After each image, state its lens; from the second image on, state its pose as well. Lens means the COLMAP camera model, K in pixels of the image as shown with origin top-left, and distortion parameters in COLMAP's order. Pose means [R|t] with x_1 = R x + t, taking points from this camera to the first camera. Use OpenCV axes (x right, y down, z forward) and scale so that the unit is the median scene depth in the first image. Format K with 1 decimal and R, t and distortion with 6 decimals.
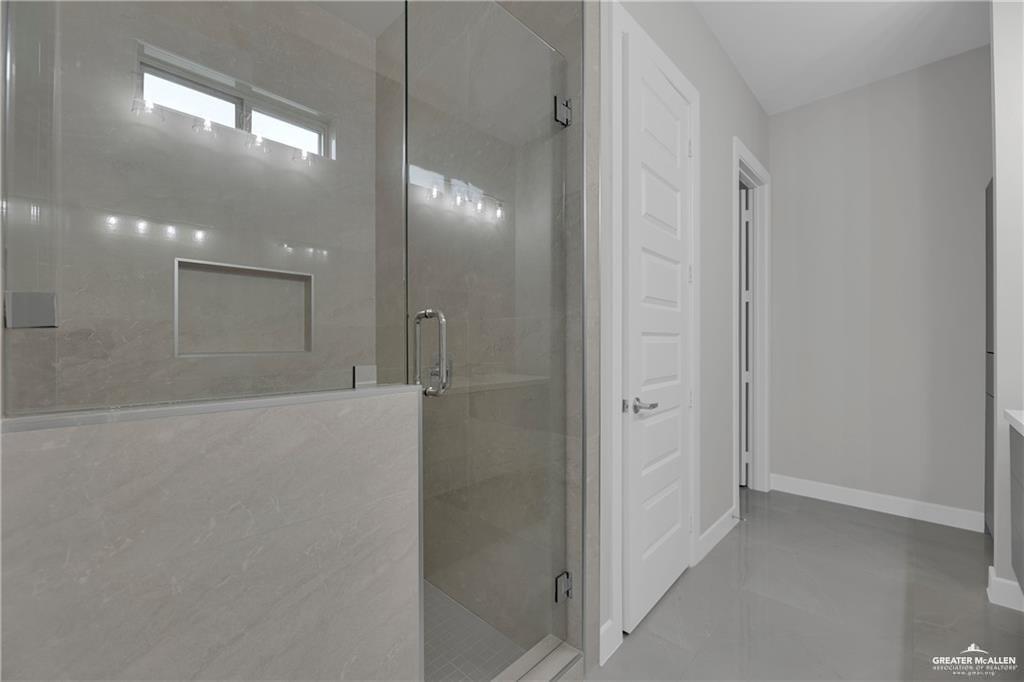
lens RADIAL K [[419.9, 0, 513.5], [0, 419.9, 345.2], [0, 0, 1]] dist [-0.001003, -0.000043]
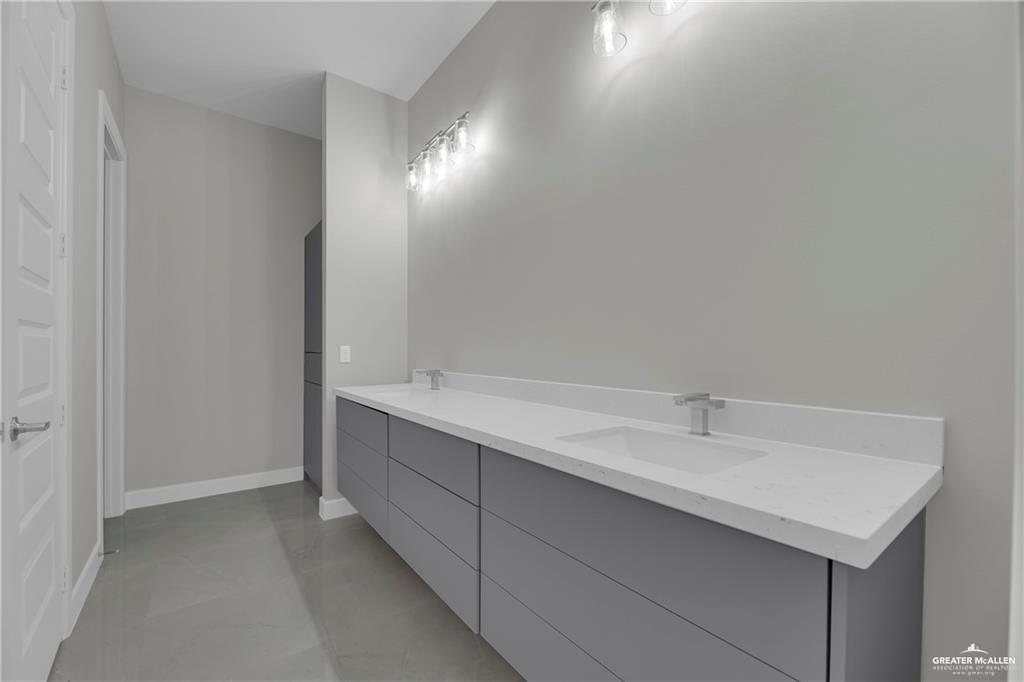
lens RADIAL K [[418.3, 0, 512.8], [0, 418.3, 352.2], [0, 0, 1]] dist [-0.001621, -0.000200]
pose [[0.162760, -0.002625, 0.986662, -0.182428], [0.000235, 0.999997, 0.002622, 0.017468], [-0.986666, -0.000194, 0.162760, 0.092907]]
